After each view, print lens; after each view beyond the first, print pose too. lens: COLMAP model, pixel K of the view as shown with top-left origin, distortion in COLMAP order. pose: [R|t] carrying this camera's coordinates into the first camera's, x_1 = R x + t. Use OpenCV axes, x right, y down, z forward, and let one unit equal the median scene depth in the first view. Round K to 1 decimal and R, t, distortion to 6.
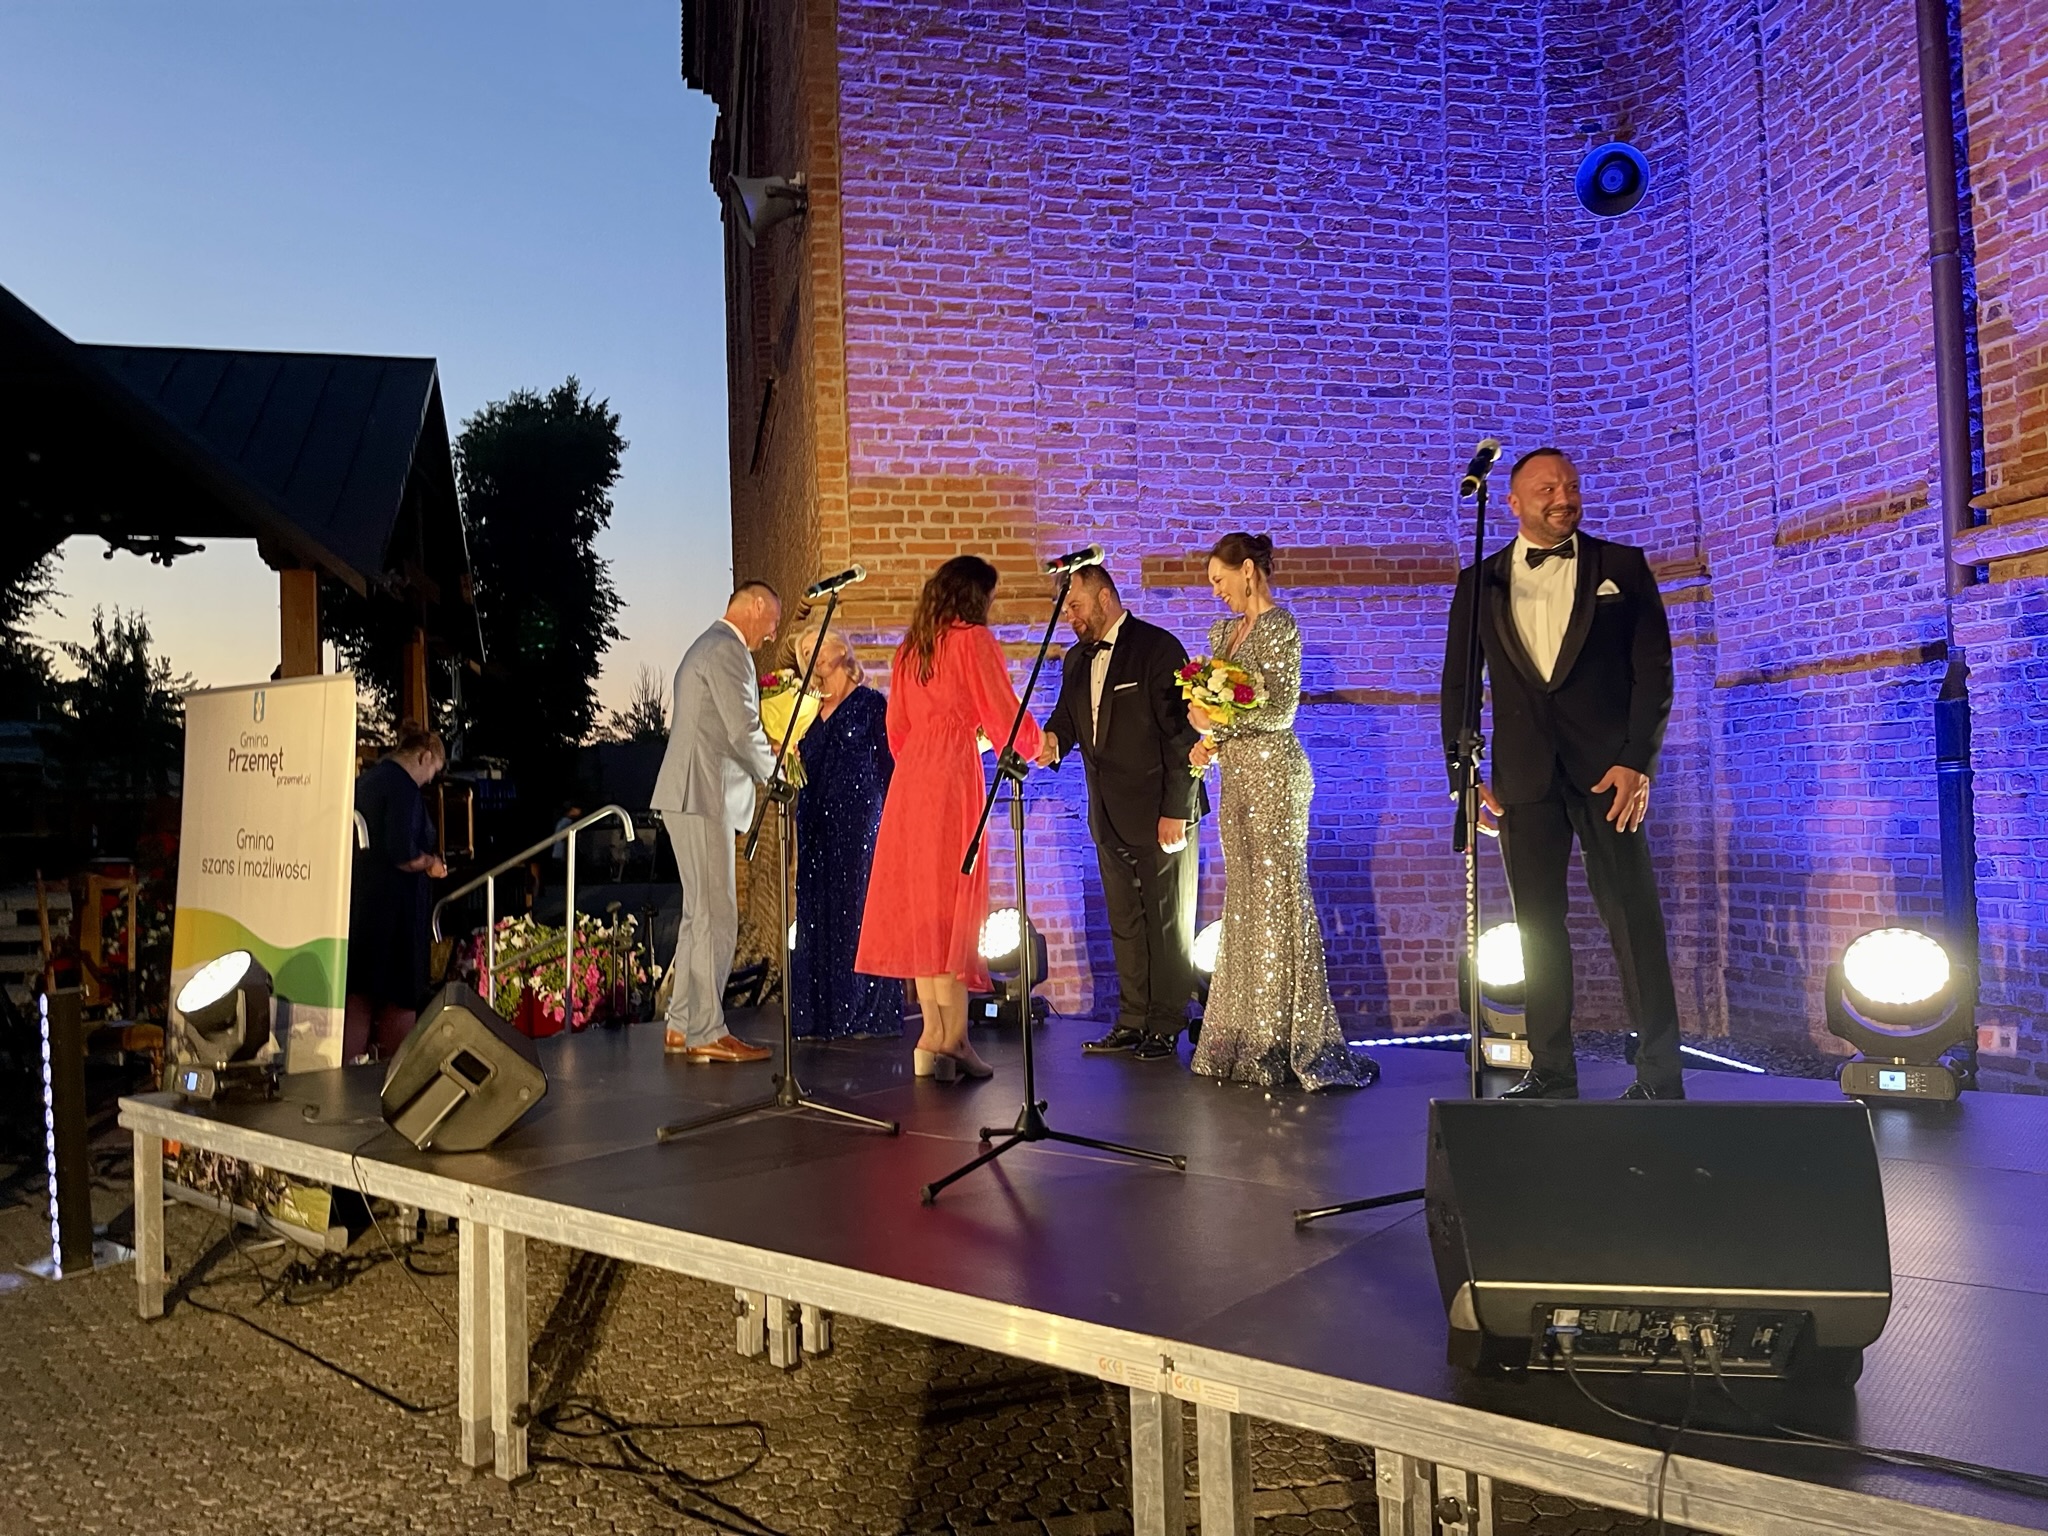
lens RADIAL K [[1538.3, 0, 1016.9], [0, 1538.3, 782.7], [0, 0, 1]] dist [0.046955, -0.035930]
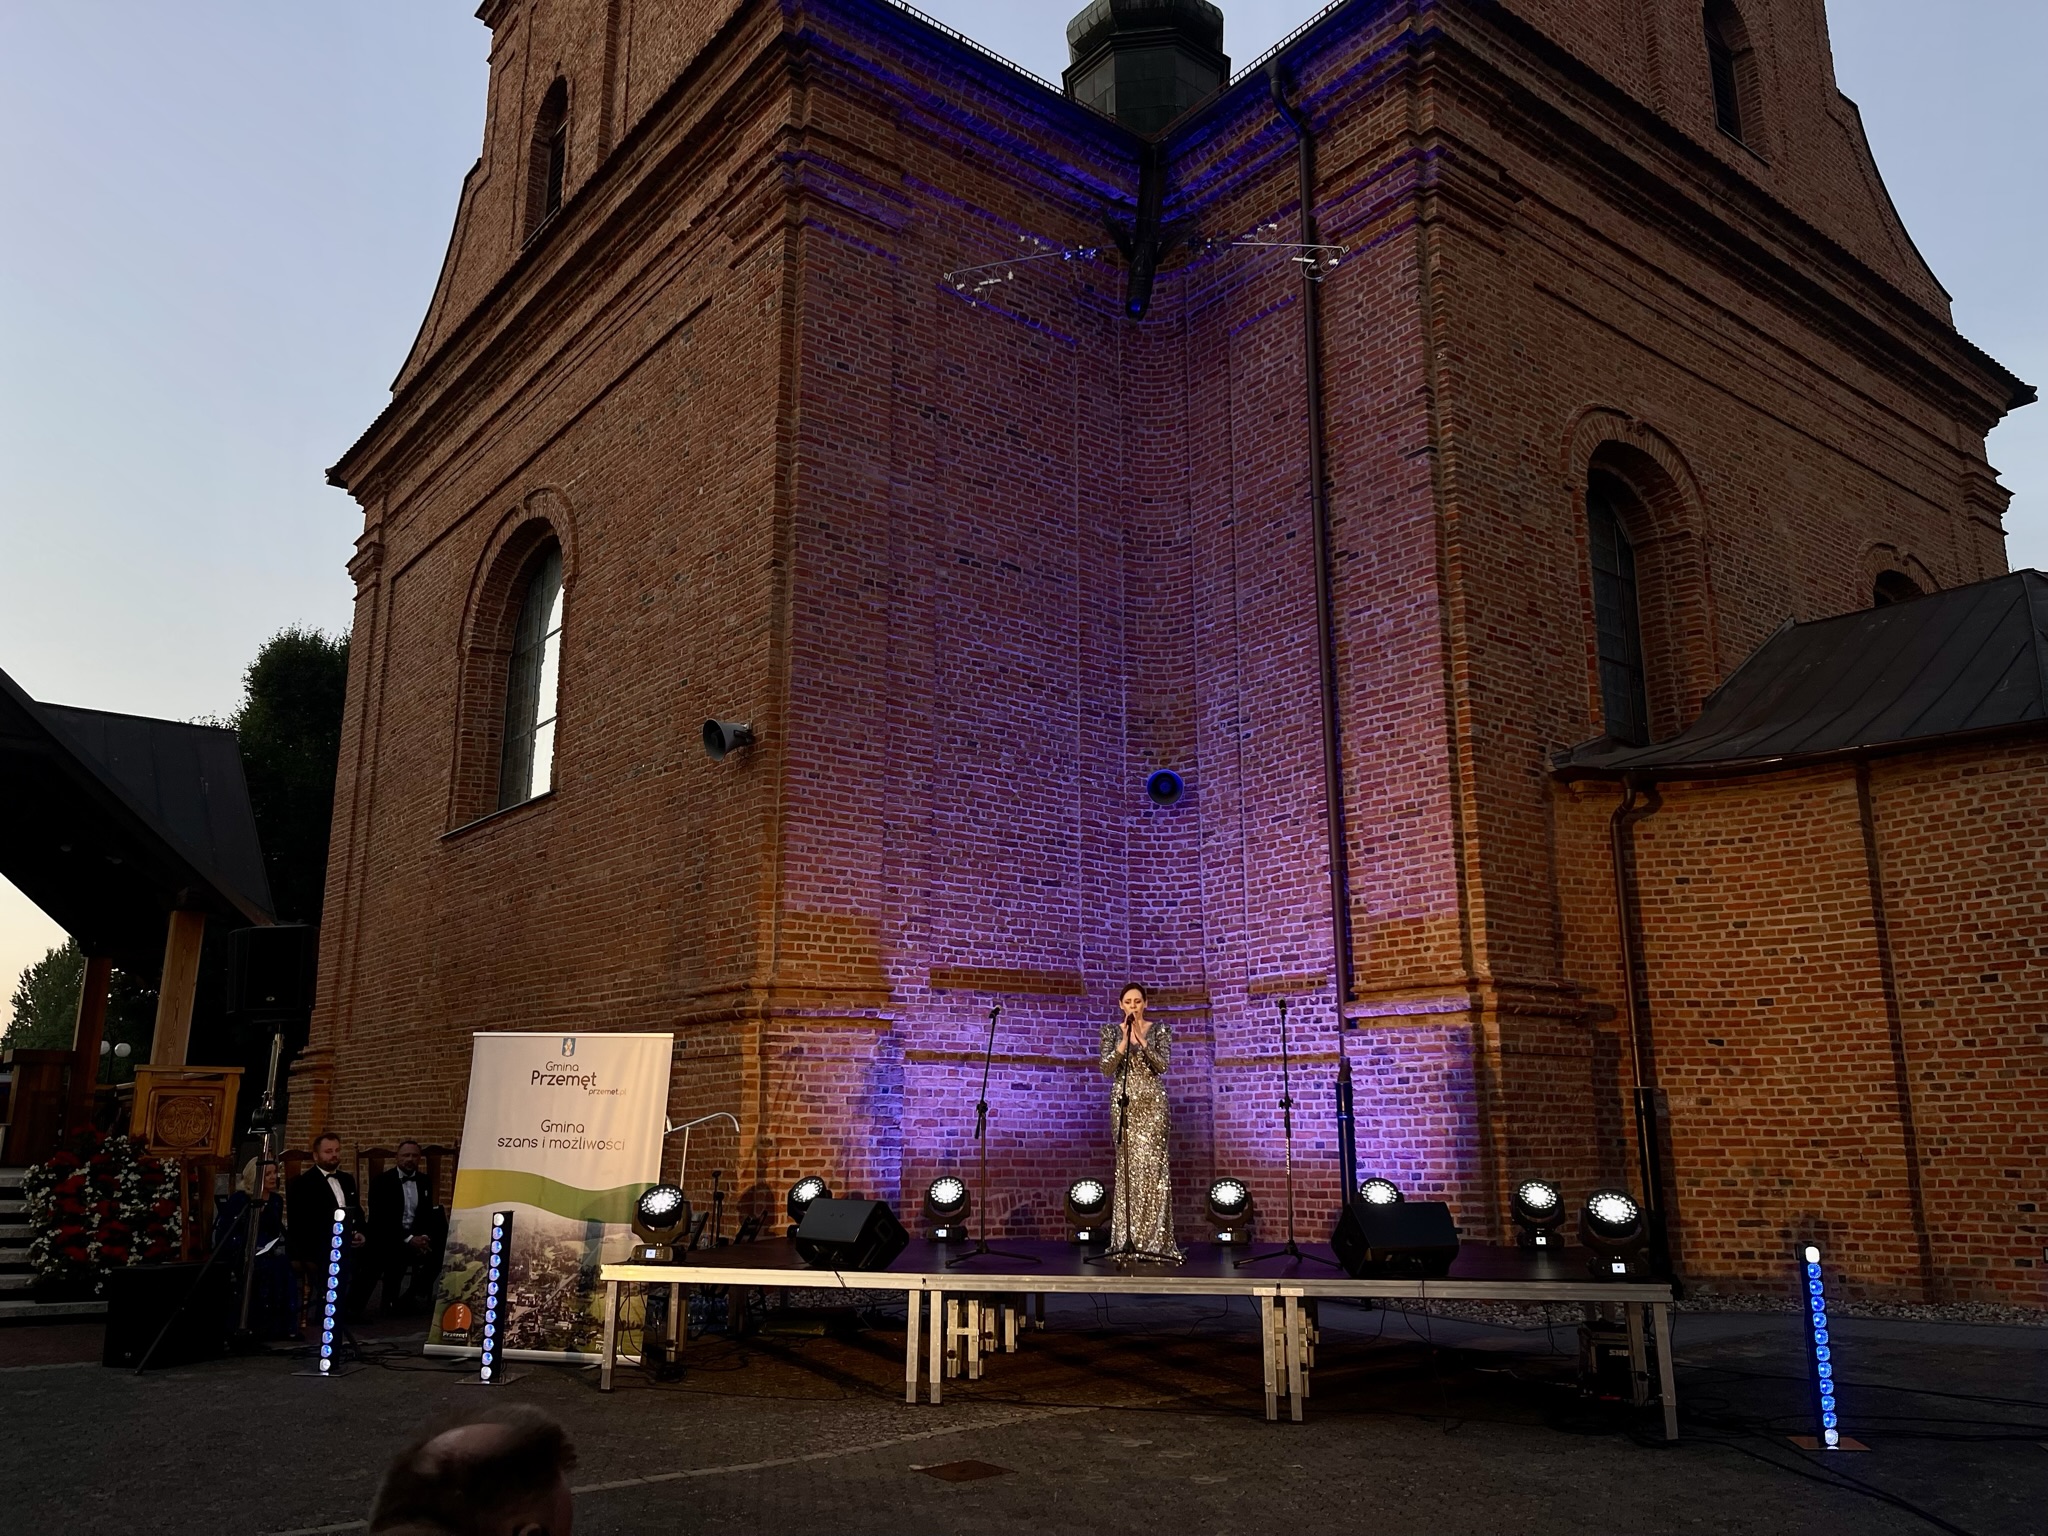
lens RADIAL K [[1536.5, 0, 1021.4], [0, 1536.5, 761.3], [0, 0, 1]] dist [0.065958, -0.083484]
pose [[0.893956, 0.131448, 0.428444, -0.587049], [-0.033048, 0.972750, -0.229488, 0.014533], [-0.446935, 0.190993, 0.873940, -0.566200]]
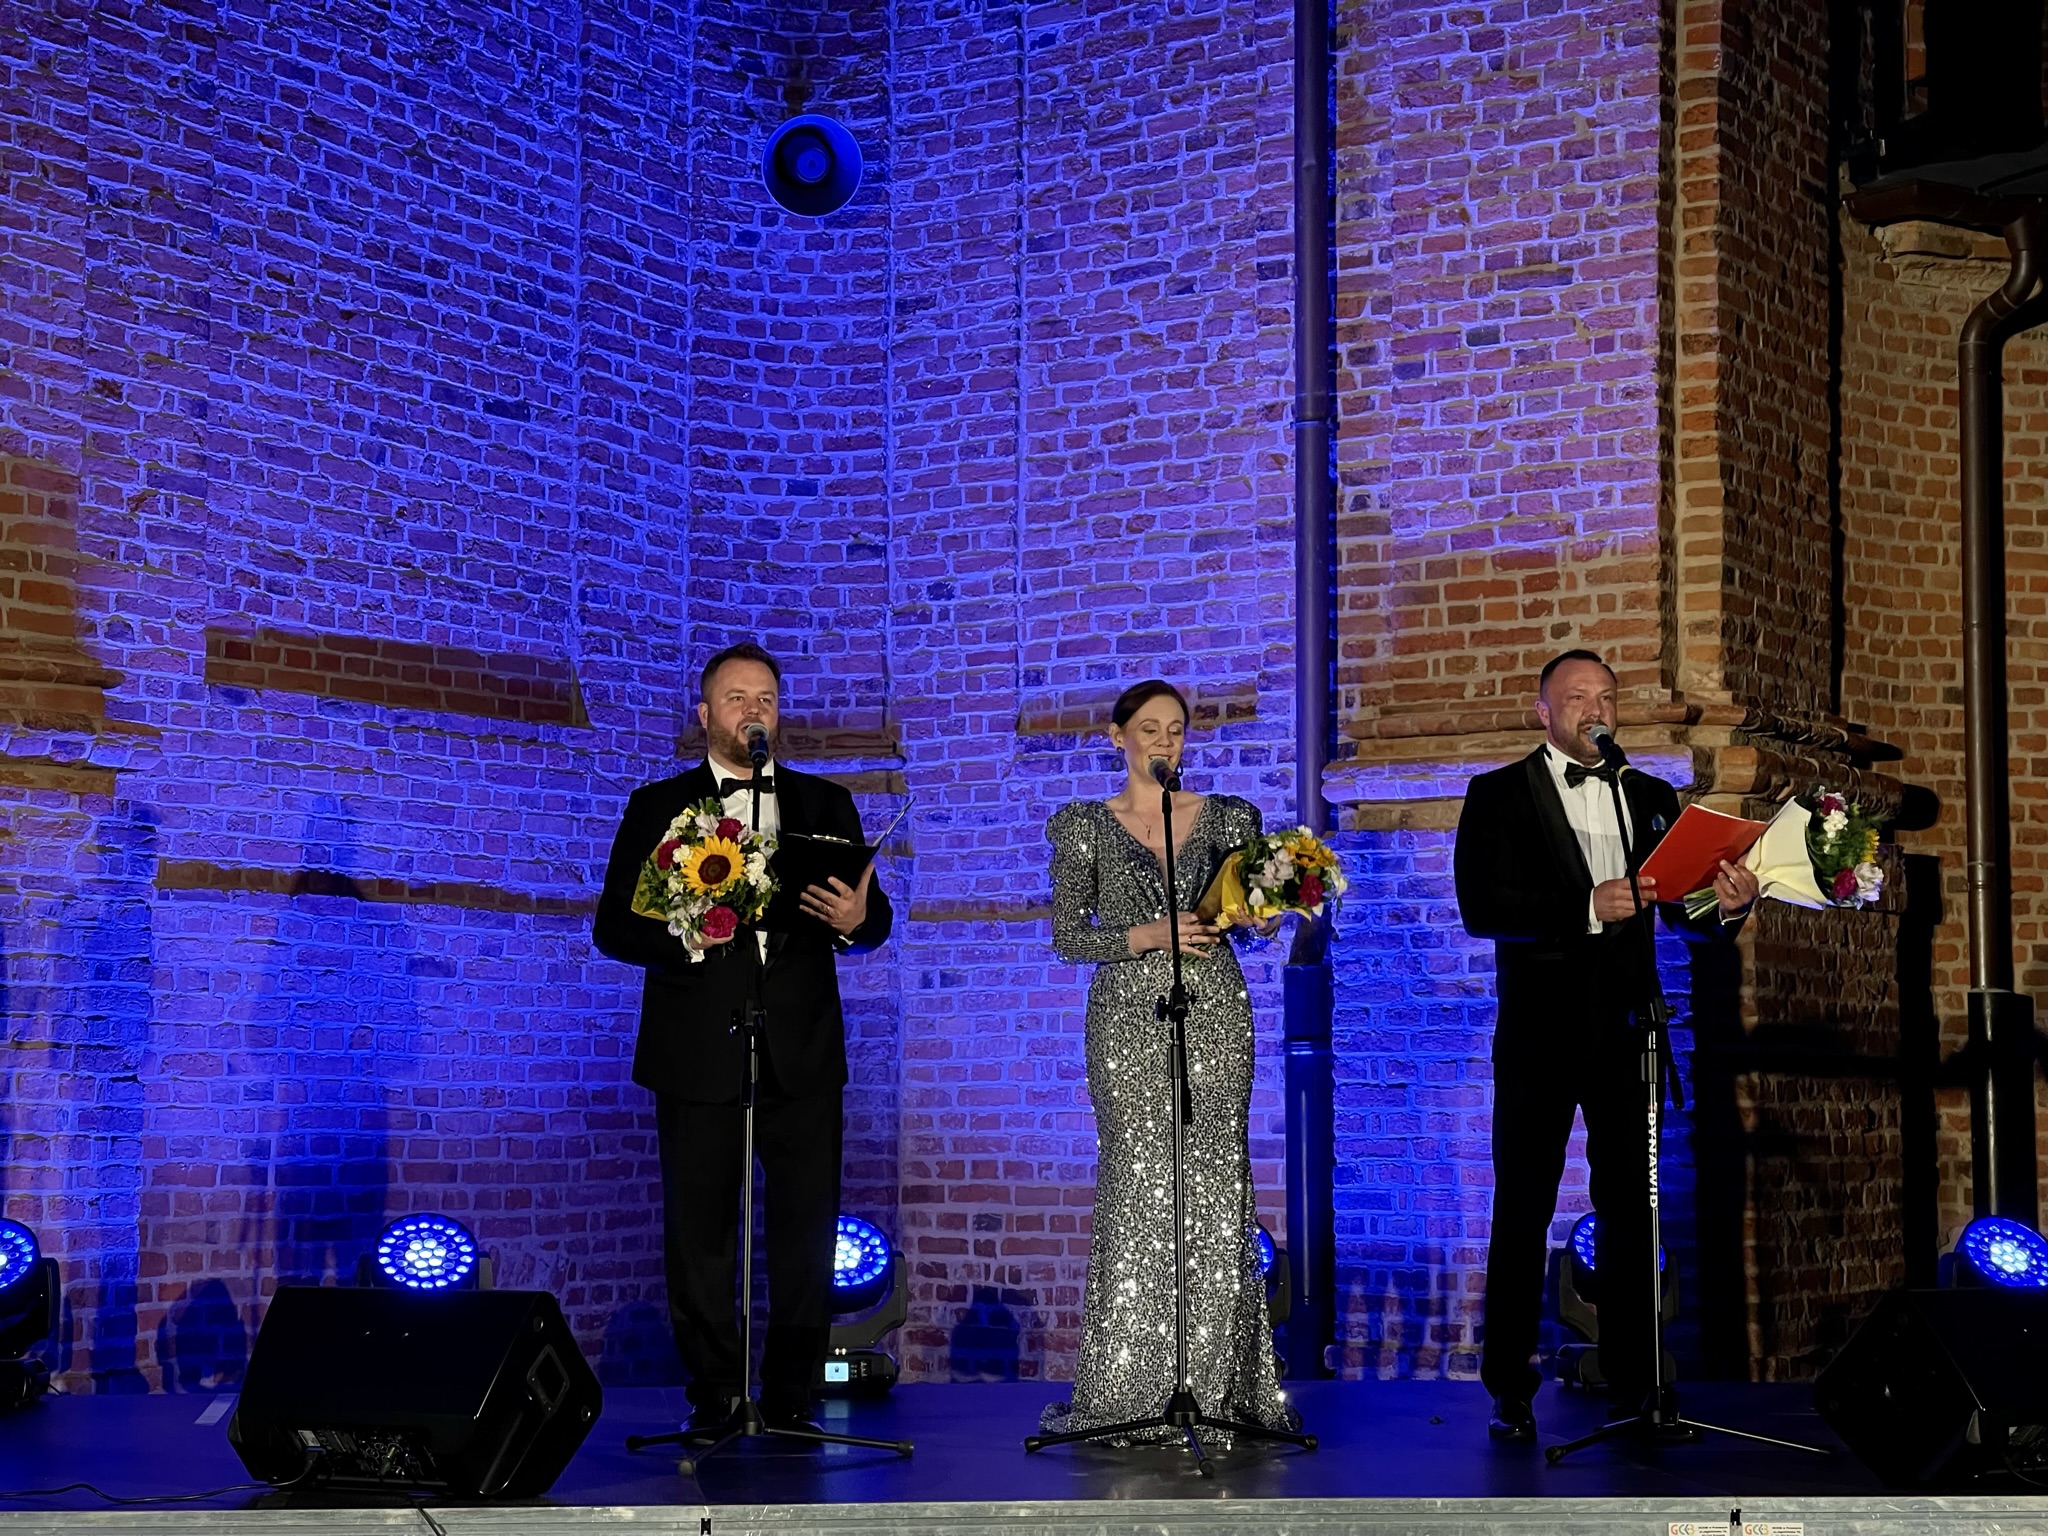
lens RADIAL K [[3749.4, 0, 1004.4], [0, 3749.4, 734.9], [0, 0, 1]] dist [0.233520, 0.000000]
pose [[0.696328, 0.099286, 0.710823, -0.724149], [-0.037795, 0.994084, -0.101827, 0.026045], [-0.716728, 0.044039, 0.695961, -0.203989]]
